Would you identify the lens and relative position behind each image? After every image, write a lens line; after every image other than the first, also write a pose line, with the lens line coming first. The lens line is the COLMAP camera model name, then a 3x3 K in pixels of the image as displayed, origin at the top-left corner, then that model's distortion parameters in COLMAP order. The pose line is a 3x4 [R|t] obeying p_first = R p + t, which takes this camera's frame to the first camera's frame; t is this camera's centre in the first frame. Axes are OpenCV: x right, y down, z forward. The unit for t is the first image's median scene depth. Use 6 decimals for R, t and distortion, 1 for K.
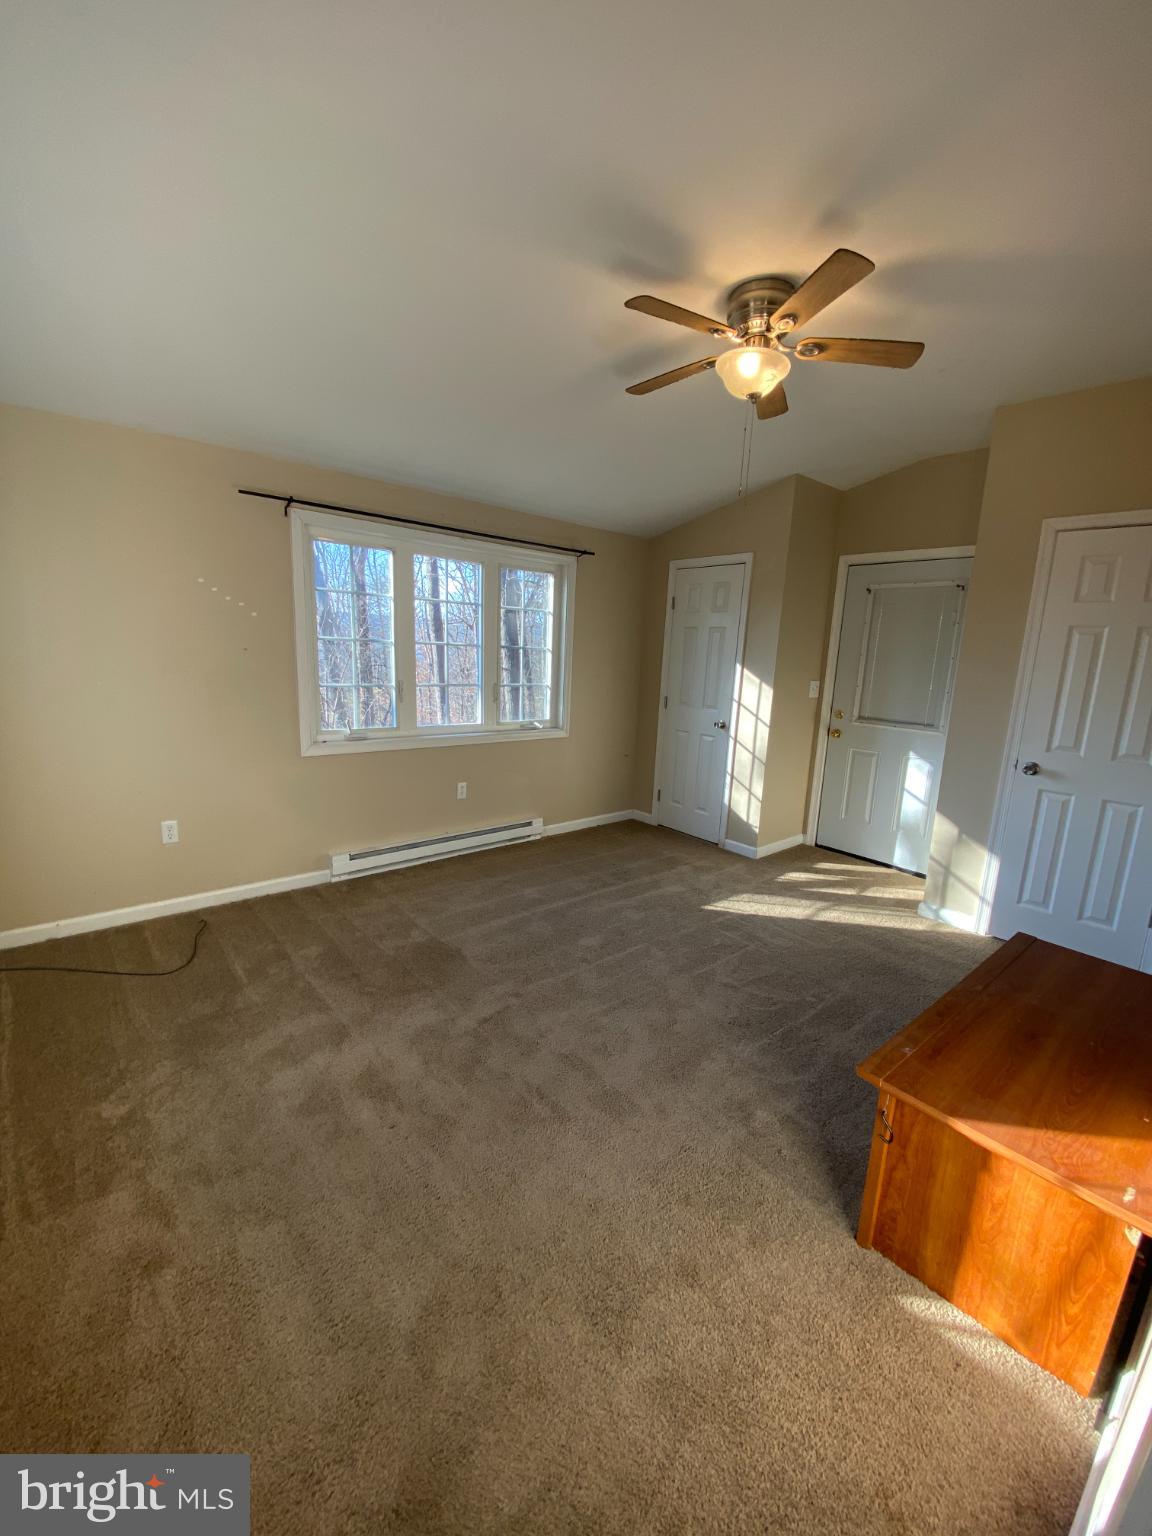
lens RADIAL K [[615.3, 0, 571.9], [0, 615.3, 762.5], [0, 0, 1]] dist [0.016889, -0.017213]
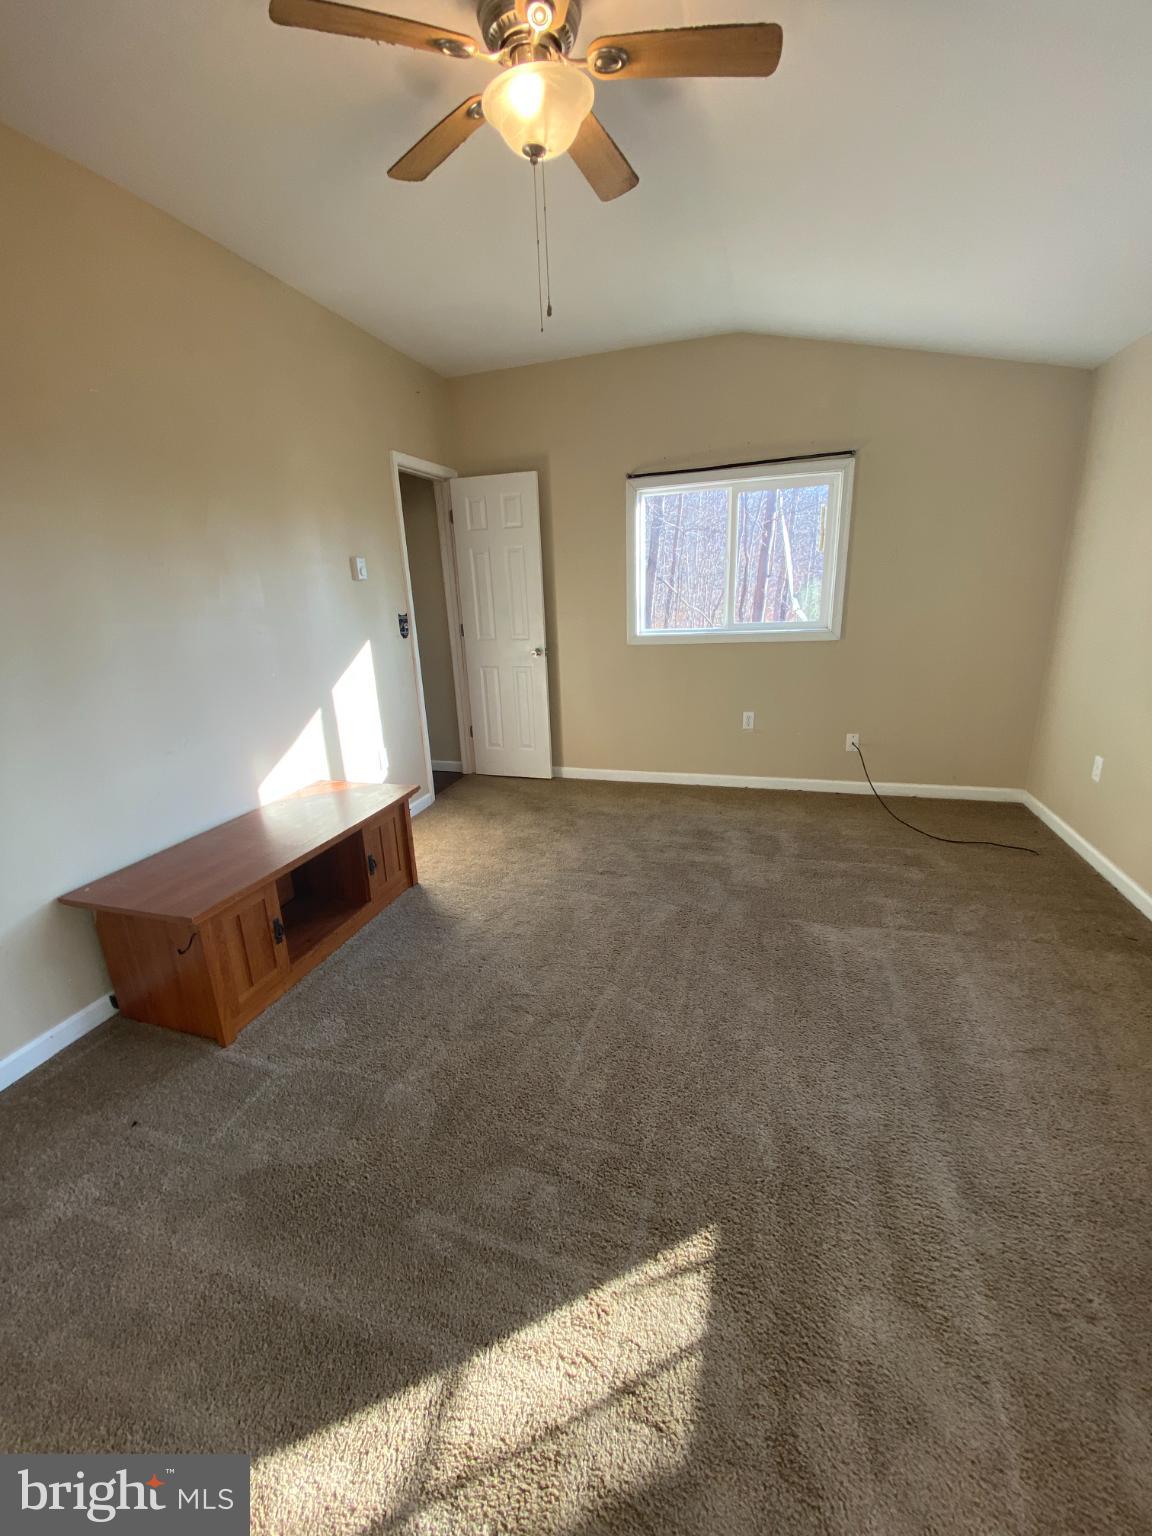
lens RADIAL K [[615.3, 0, 571.9], [0, 615.3, 762.5], [0, 0, 1]] dist [0.016889, -0.017213]
pose [[-0.838331, 0.146361, -0.525147, 0.538477], [-0.093457, 0.910444, 0.402937, -0.211722], [0.537091, 0.386873, -0.749575, 1.357781]]
